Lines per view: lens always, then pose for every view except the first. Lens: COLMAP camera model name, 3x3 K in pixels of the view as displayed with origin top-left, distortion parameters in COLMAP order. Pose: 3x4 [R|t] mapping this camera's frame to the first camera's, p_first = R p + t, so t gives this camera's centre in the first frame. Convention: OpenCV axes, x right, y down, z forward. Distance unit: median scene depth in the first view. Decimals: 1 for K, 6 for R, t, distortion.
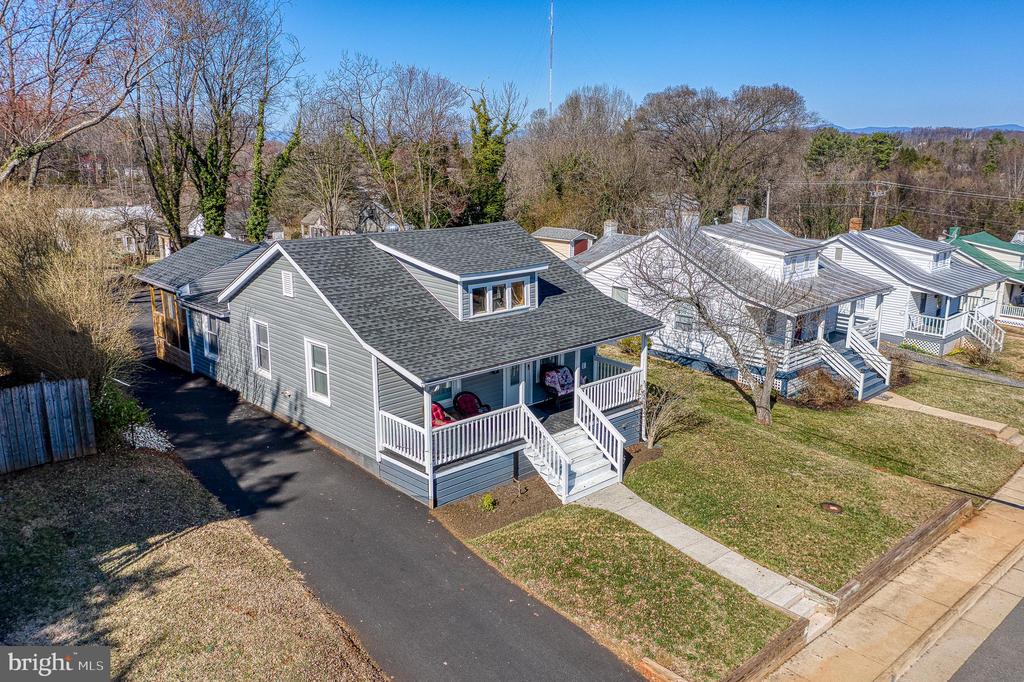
lens RADIAL K [[785.7, 0, 509.9], [0, 785.7, 337.6], [0, 0, 1]] dist [-0.015500, 0.025771]
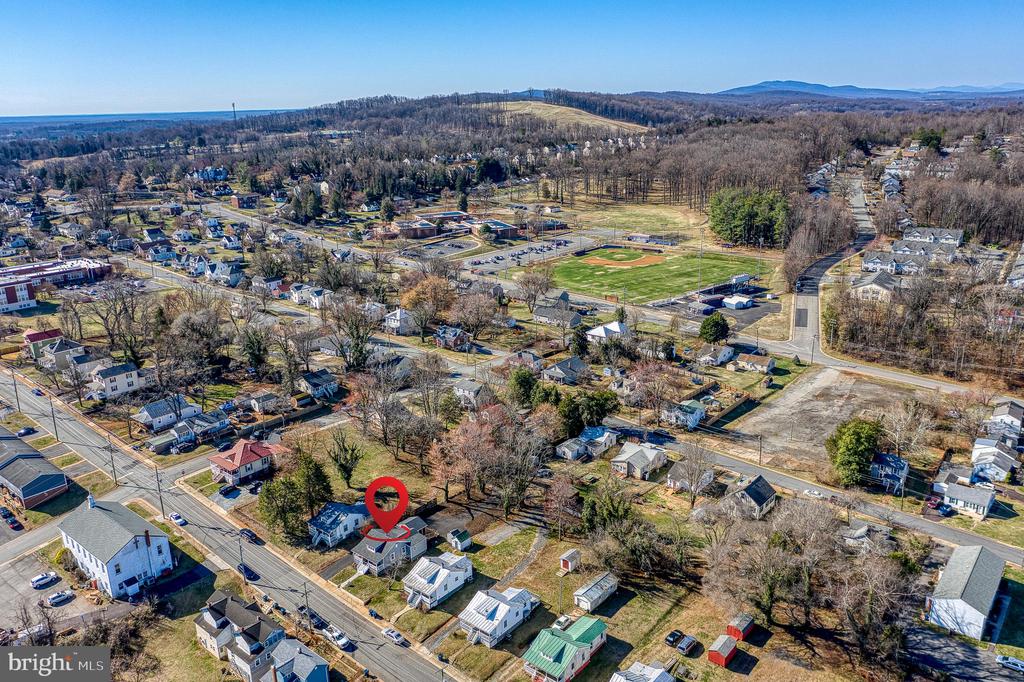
lens RADIAL K [[785.7, 0, 509.9], [0, 785.7, 337.6], [0, 0, 1]] dist [-0.015500, 0.025771]
pose [[0.120859, 0.271961, -0.954689, 8.299596], [-0.219967, 0.945167, 0.241401, -4.977132], [0.967992, 0.180824, 0.174054, 0.626224]]
